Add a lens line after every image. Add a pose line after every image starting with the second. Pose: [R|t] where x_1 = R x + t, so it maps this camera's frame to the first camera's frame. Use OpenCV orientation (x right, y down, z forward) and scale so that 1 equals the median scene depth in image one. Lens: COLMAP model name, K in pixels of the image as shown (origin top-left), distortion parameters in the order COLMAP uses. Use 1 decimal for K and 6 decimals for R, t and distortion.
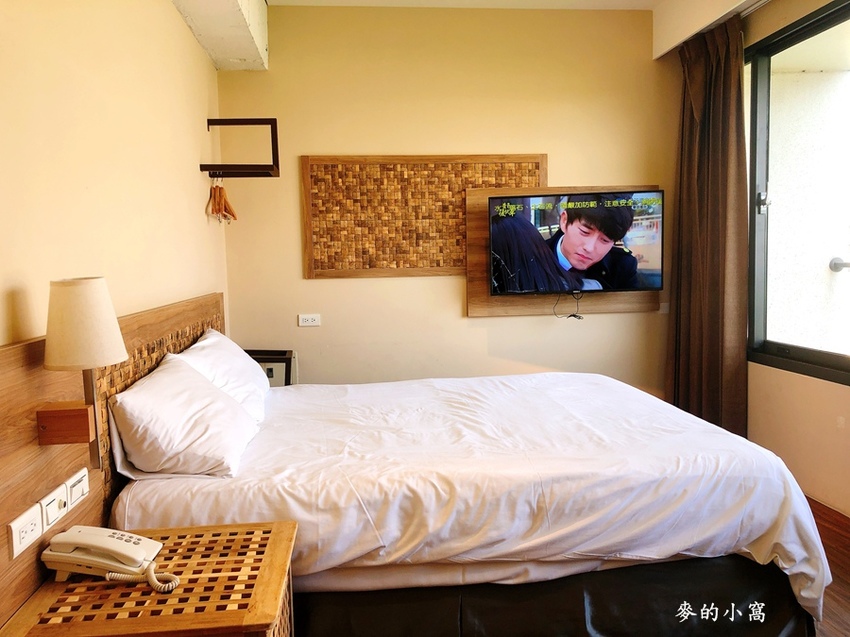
lens RADIAL K [[700.4, 0, 426.2], [0, 700.4, 330.6], [0, 0, 1]] dist [0.000700, -0.039936]
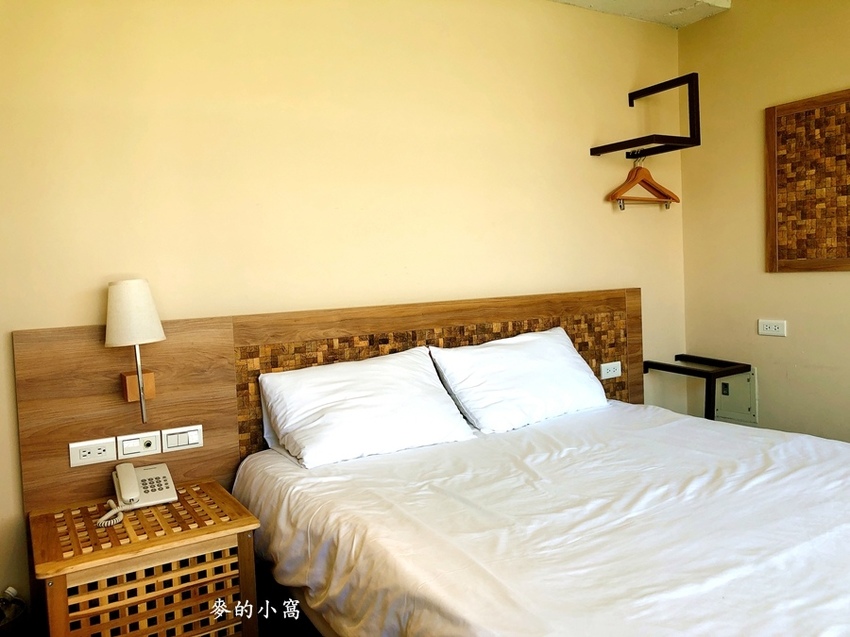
lens RADIAL K [[700.4, 0, 426.2], [0, 700.4, 330.6], [0, 0, 1]] dist [0.000700, -0.039936]
pose [[0.381966, 0.076878, -0.920973, 0.383754], [-0.051324, 0.996761, 0.061919, -0.039080], [0.922750, 0.023617, 0.384674, 0.375910]]
